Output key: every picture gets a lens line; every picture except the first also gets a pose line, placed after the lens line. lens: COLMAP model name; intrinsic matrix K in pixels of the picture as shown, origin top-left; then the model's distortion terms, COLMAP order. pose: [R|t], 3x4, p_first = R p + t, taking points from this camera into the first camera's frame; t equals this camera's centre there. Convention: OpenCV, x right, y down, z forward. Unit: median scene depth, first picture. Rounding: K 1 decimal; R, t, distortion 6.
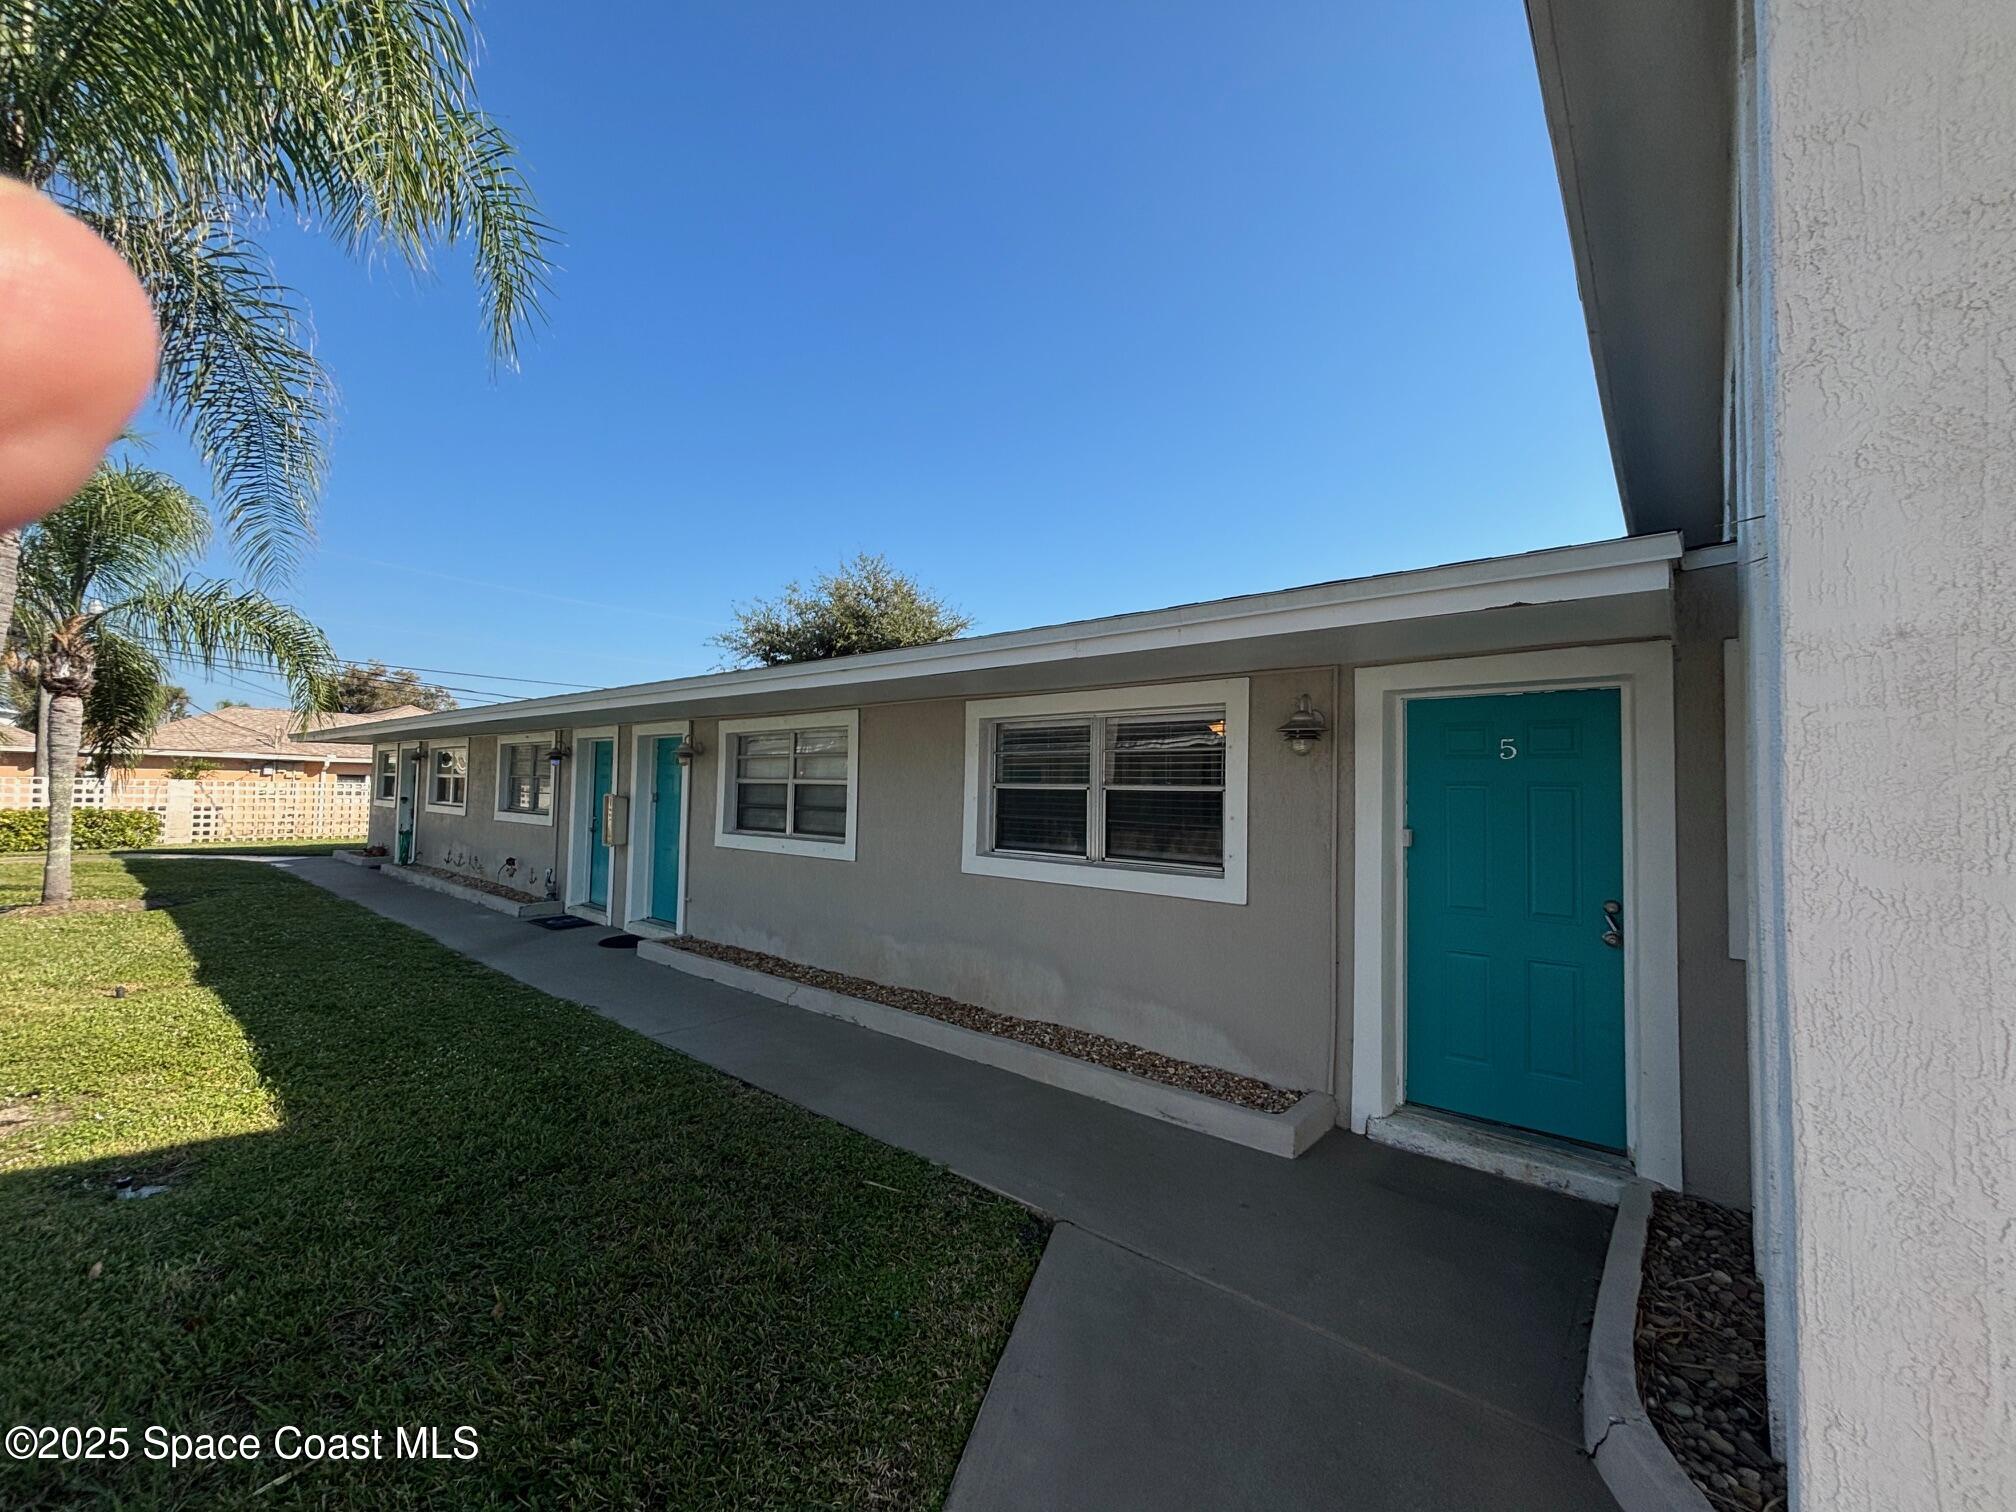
lens RADIAL K [[819.3, 0, 1007.7], [0, 819.3, 750.8], [0, 0, 1]] dist [0.000838, 0.000014]
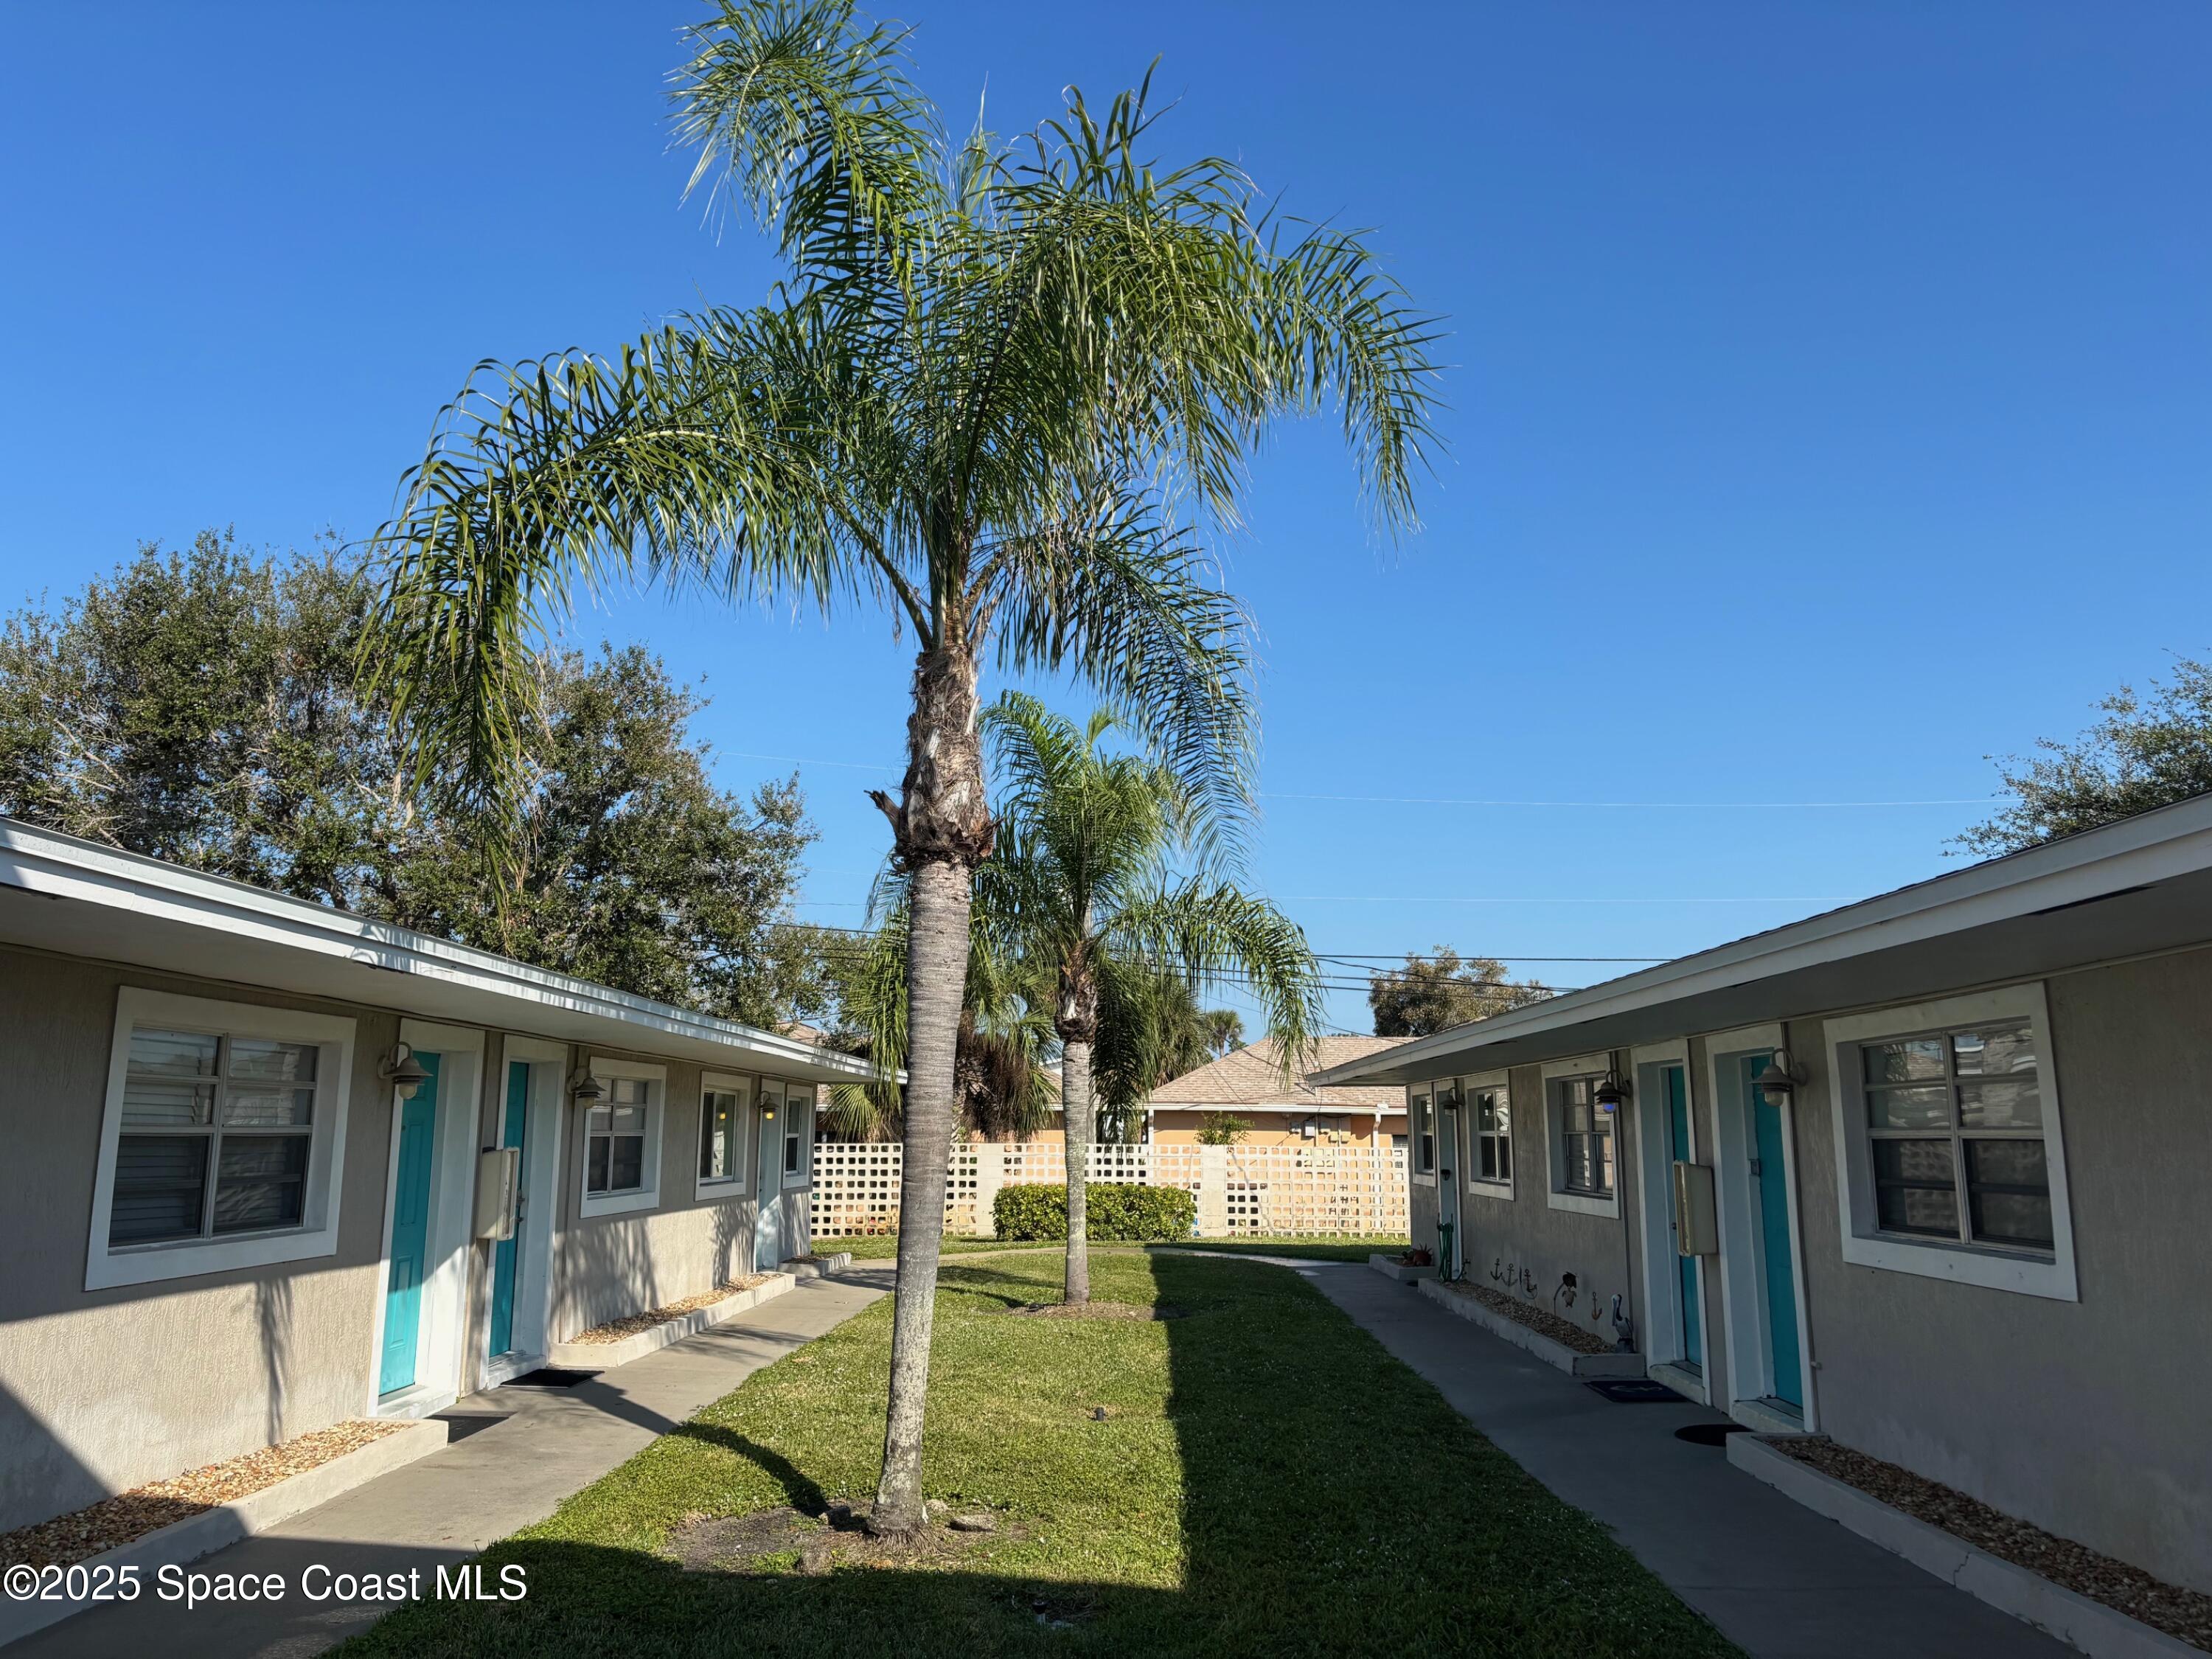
lens RADIAL K [[1689.7, 0, 1106.0], [0, 1689.7, 829.5], [0, 0, 1]] dist [0.011504, 0.001485]
pose [[0.639887, -0.152451, -0.753195, 0.161017], [0.042967, 0.985689, -0.163006, 0.000588], [0.767267, 0.071943, 0.637280, -0.057429]]
